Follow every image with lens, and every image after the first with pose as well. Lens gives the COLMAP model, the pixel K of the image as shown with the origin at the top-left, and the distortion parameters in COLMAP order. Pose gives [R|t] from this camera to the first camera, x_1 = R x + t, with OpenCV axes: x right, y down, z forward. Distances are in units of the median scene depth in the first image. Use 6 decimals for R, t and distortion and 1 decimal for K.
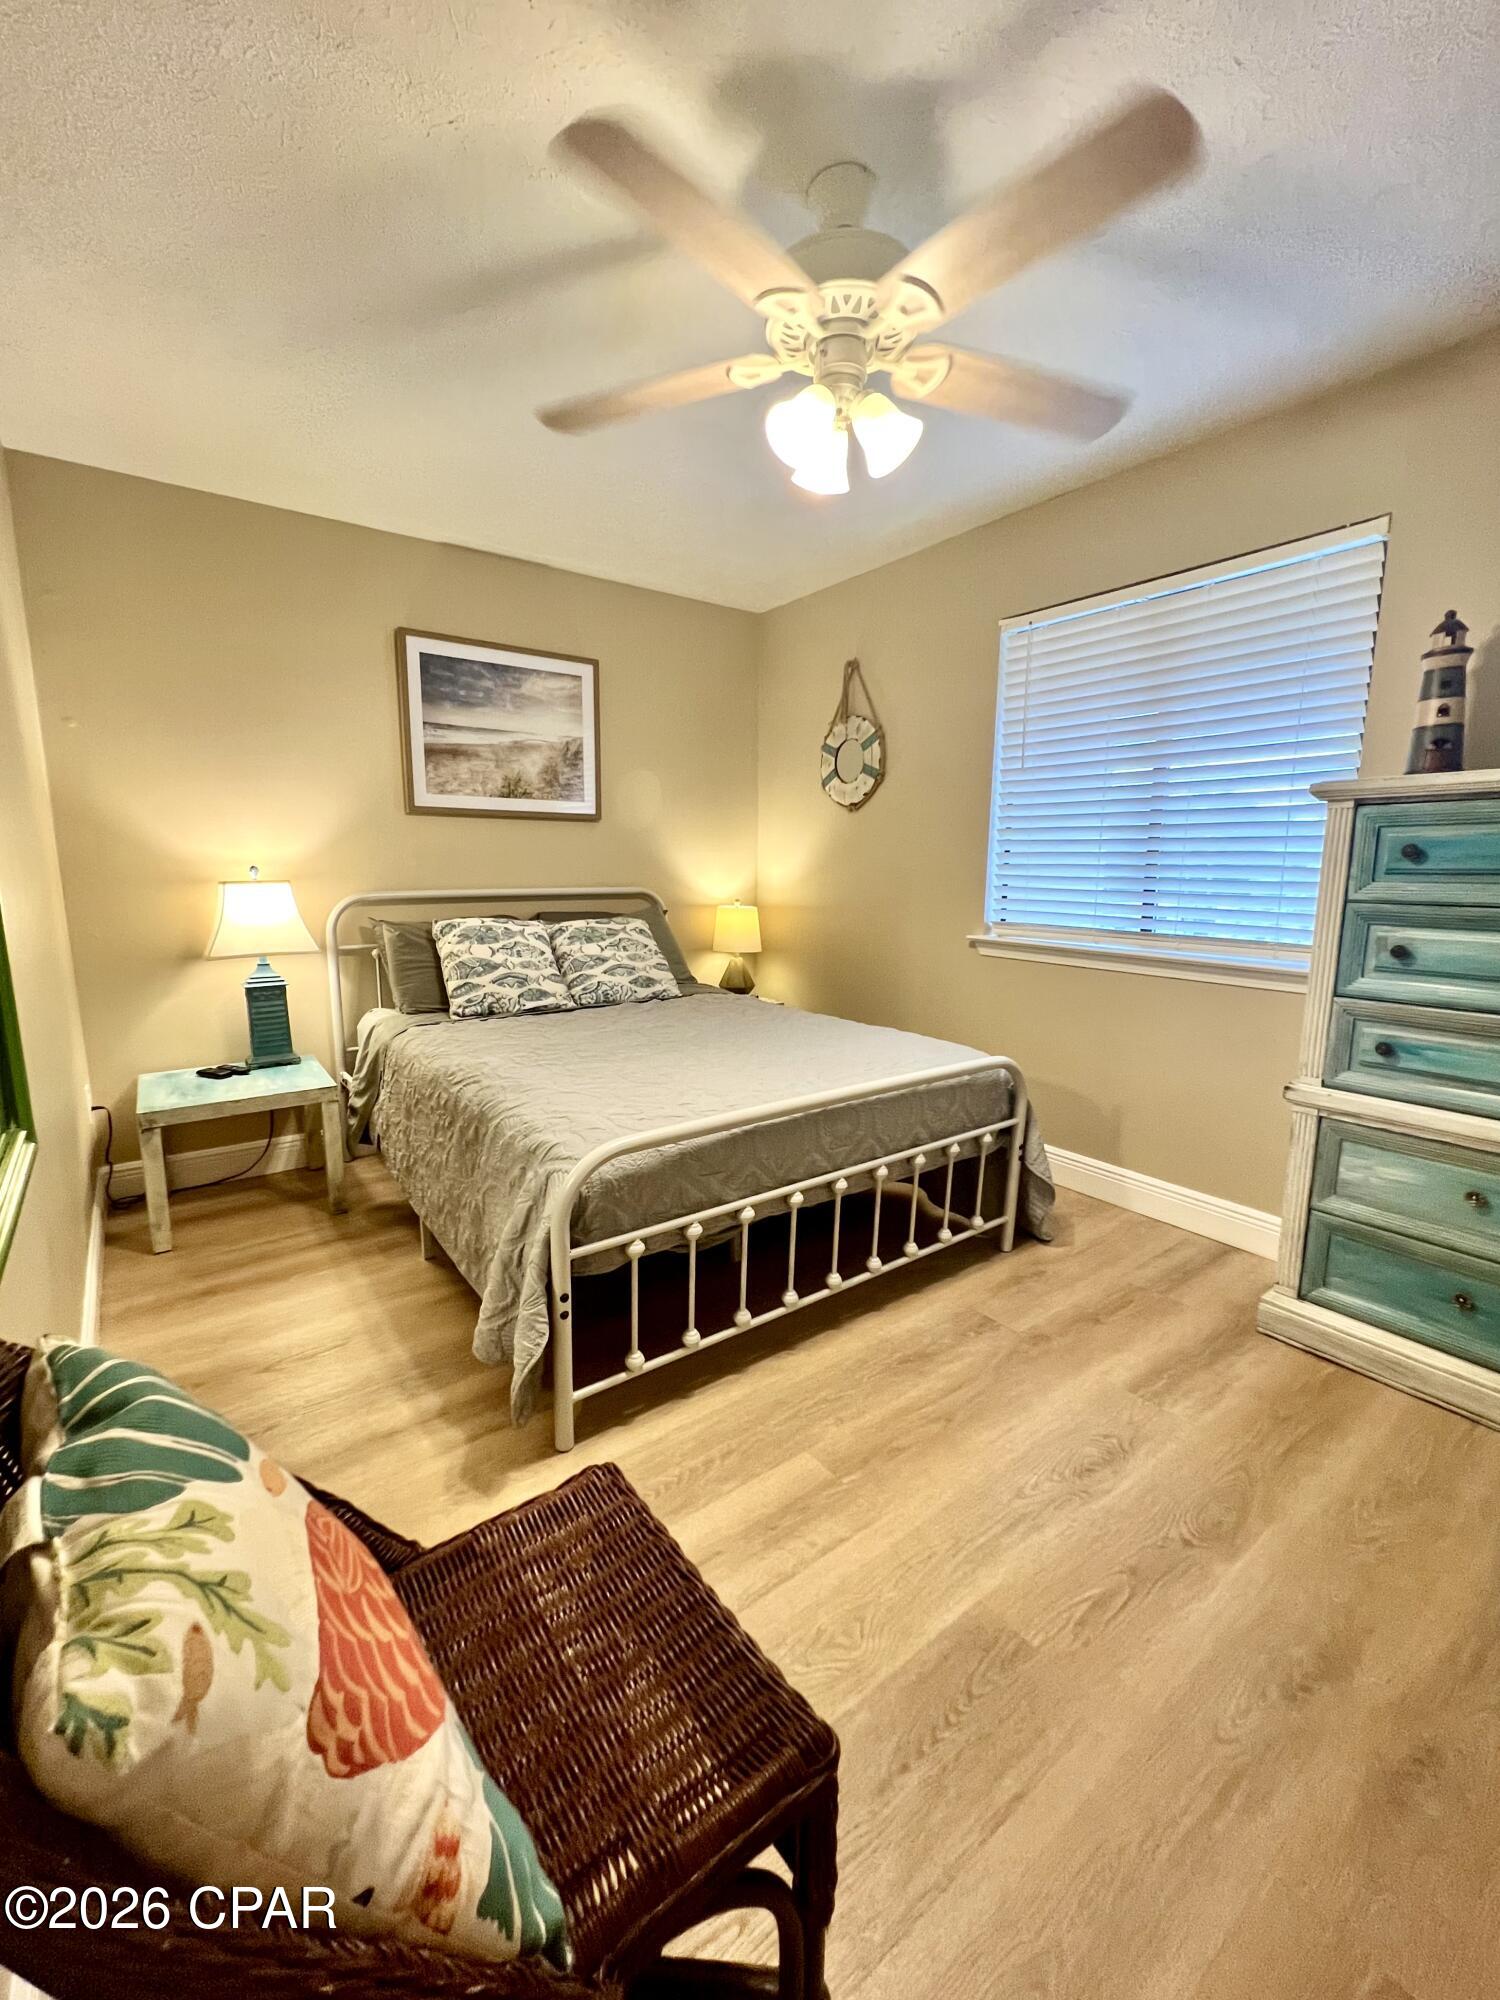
lens RADIAL K [[830.7, 0, 746.6], [0, 830.7, 995.5], [0, 0, 1]] dist [-0.003409, -0.000176]
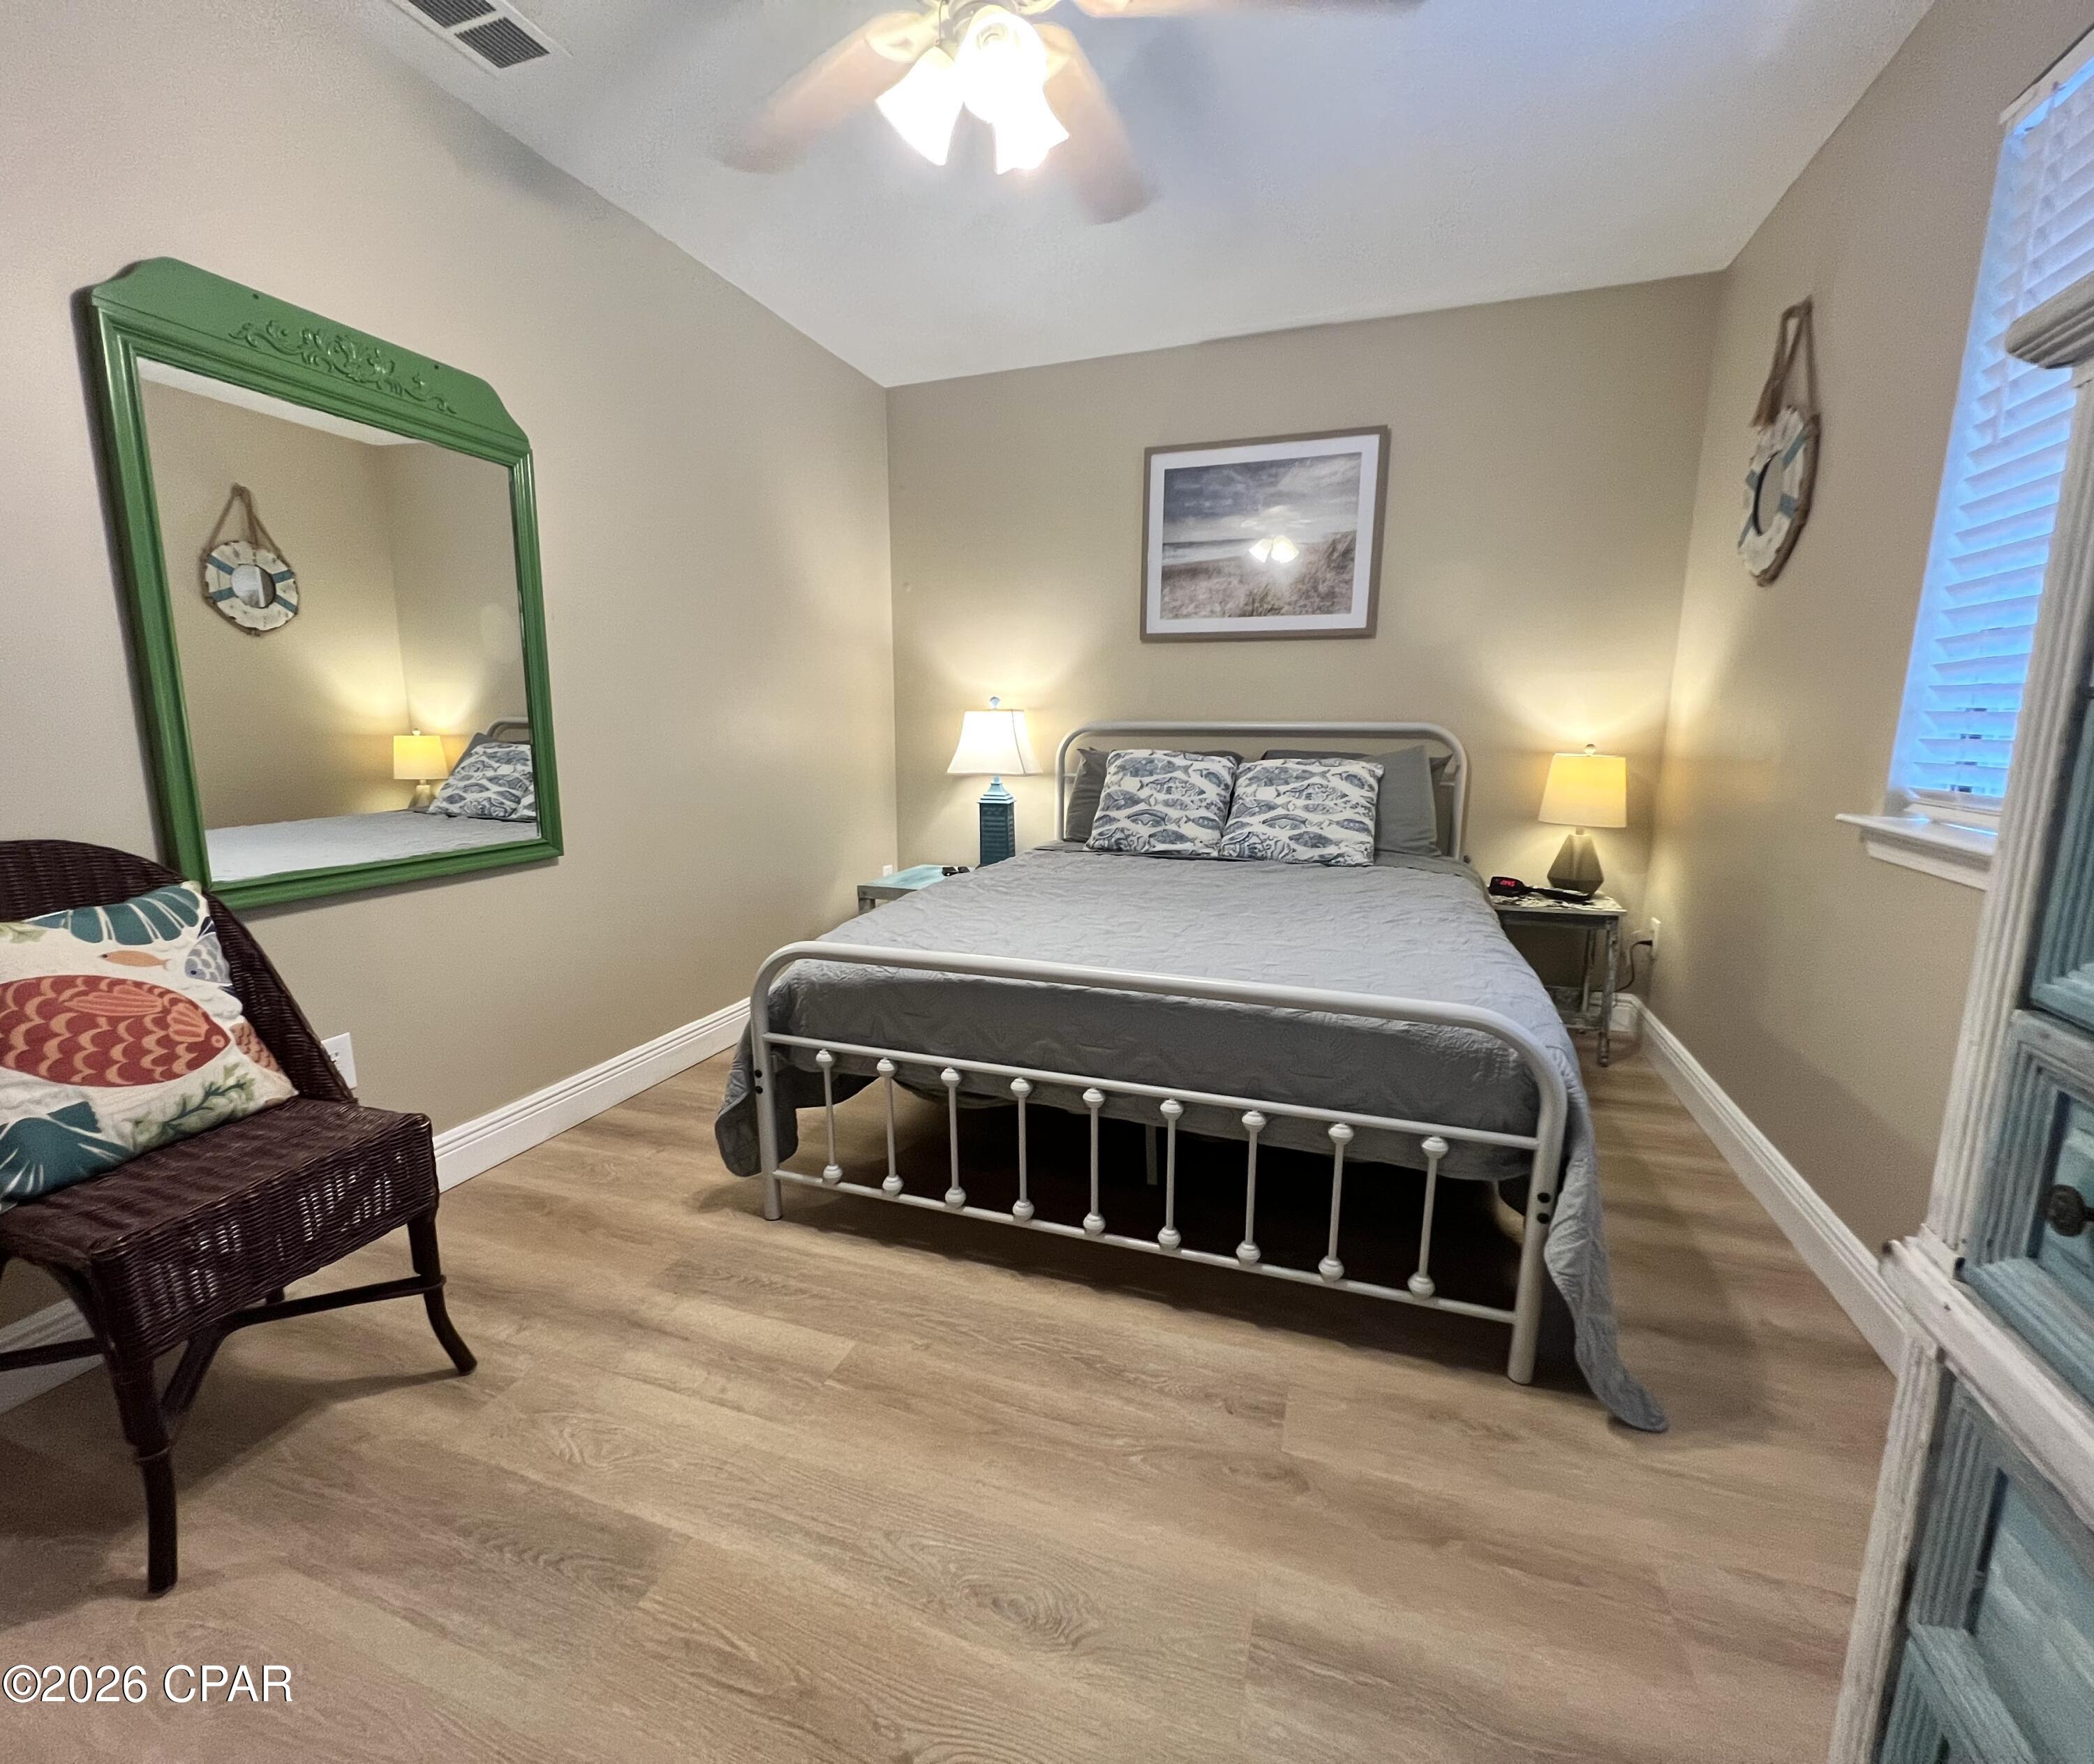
lens RADIAL K [[950.1, 0, 1036.3], [0, 950.1, 883.4], [0, 0, 1]] dist [0.001423, 0.000306]
pose [[0.540707, 0.141701, -0.829191, 0.615410], [-0.133477, 0.987675, 0.081745, -0.018893], [0.830554, 0.066478, 0.552956, 0.382371]]
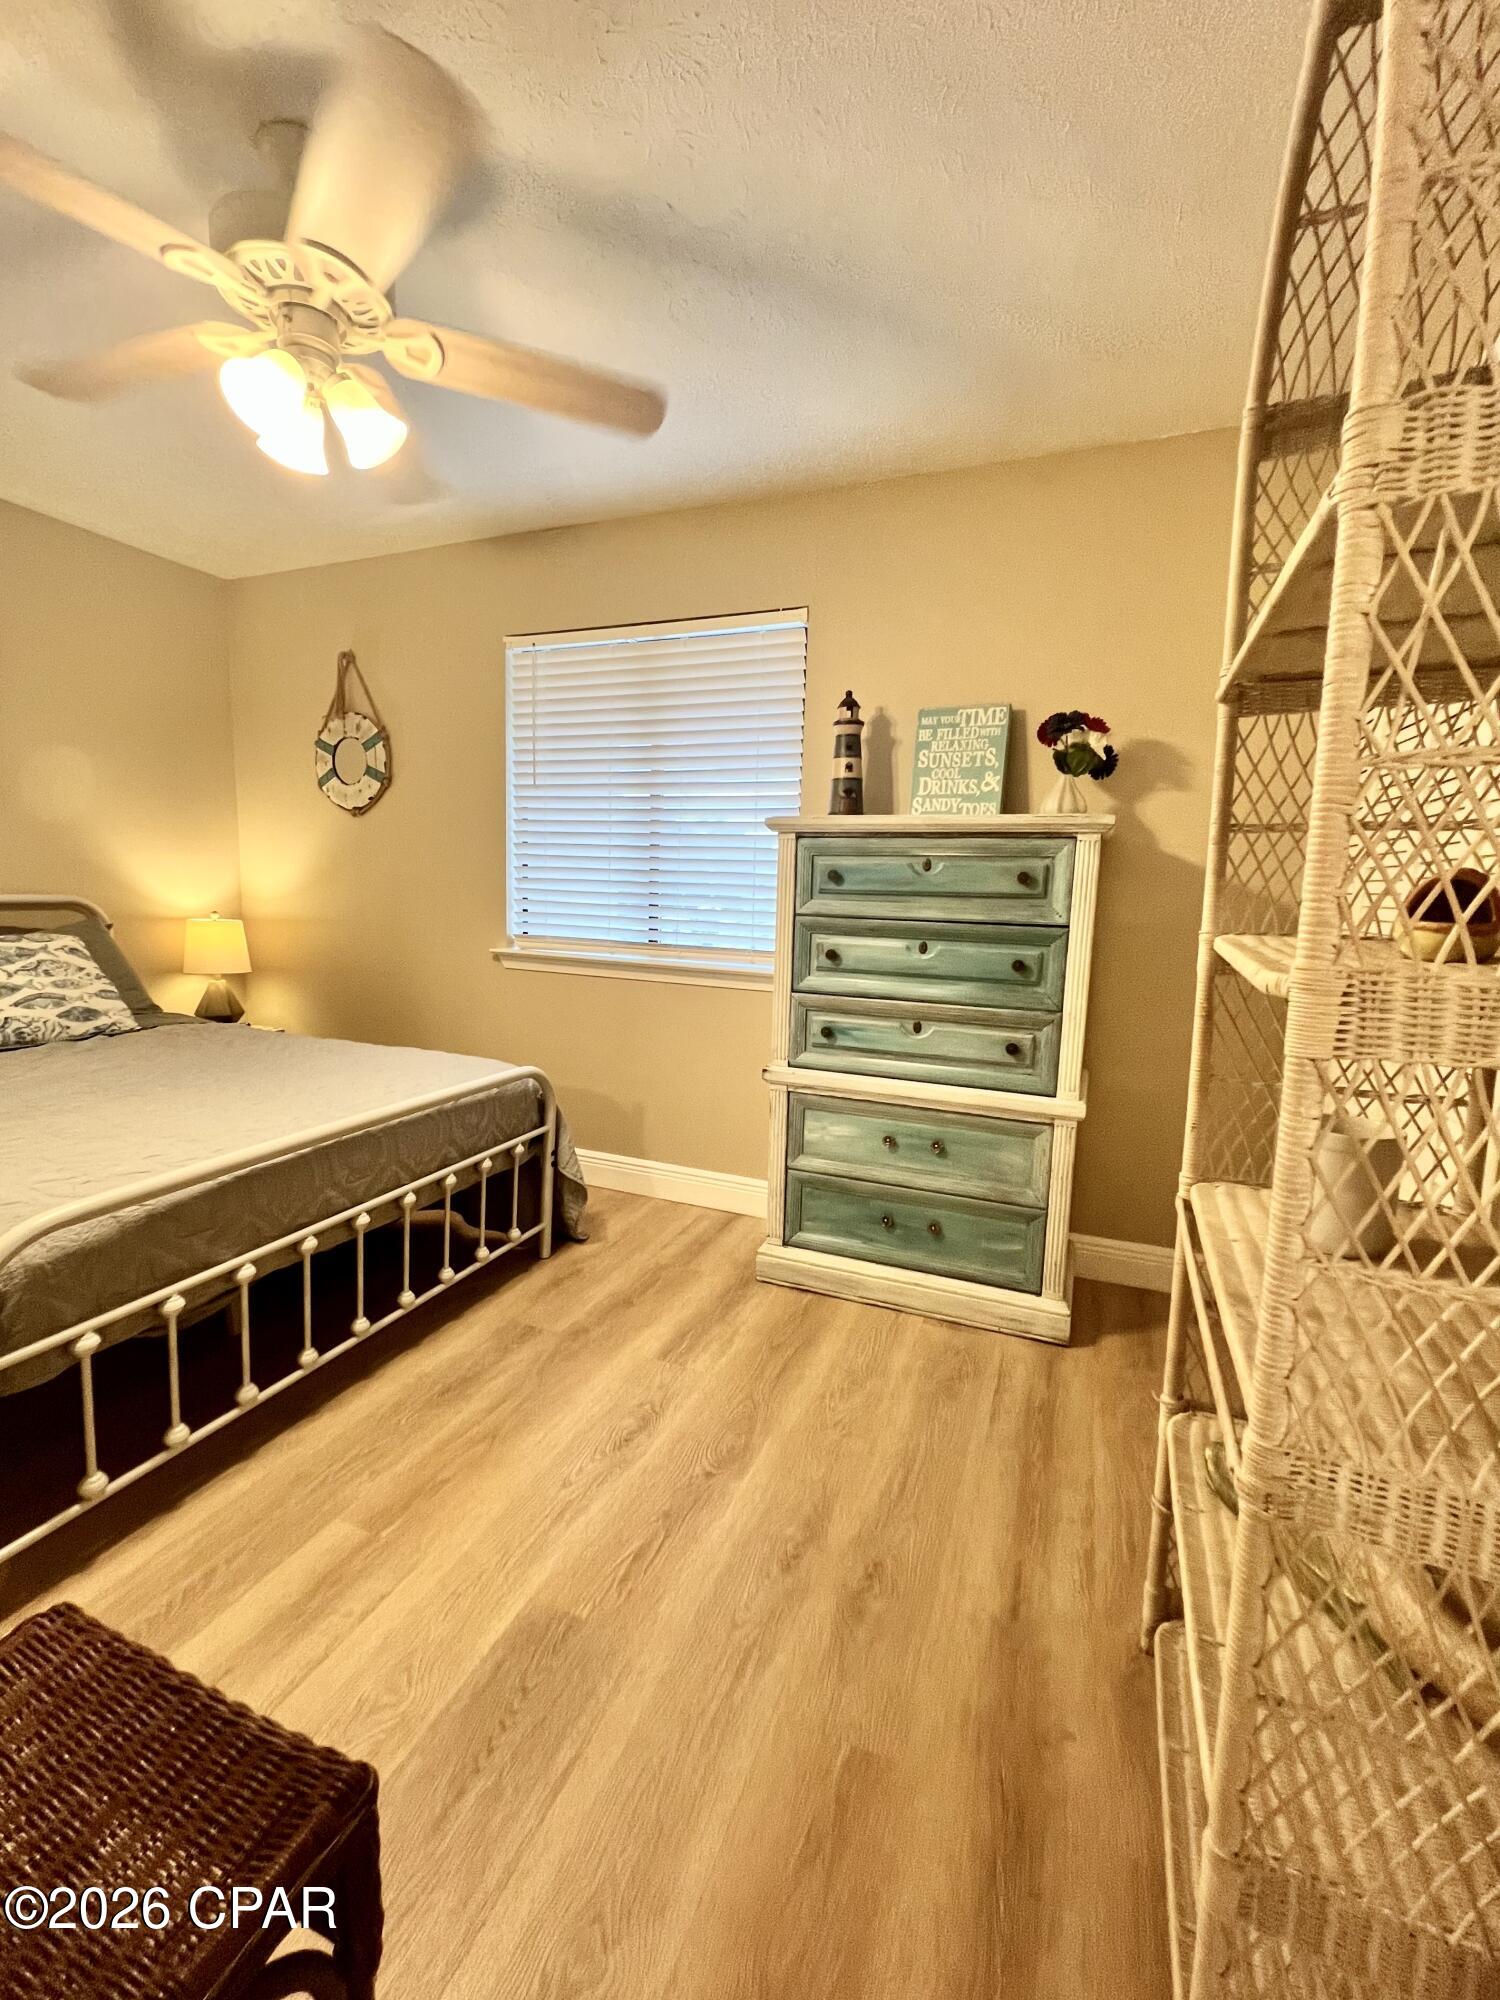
lens RADIAL K [[846.5, 0, 750.0], [0, 846.5, 1000.0], [0, 0, 1]] dist [-0.004416, 0.001284]
pose [[0.853039, -0.048592, 0.519580, 0.003812], [0.055583, 0.998452, 0.002122, 0.004612], [-0.518879, 0.027069, 0.854419, -0.025215]]
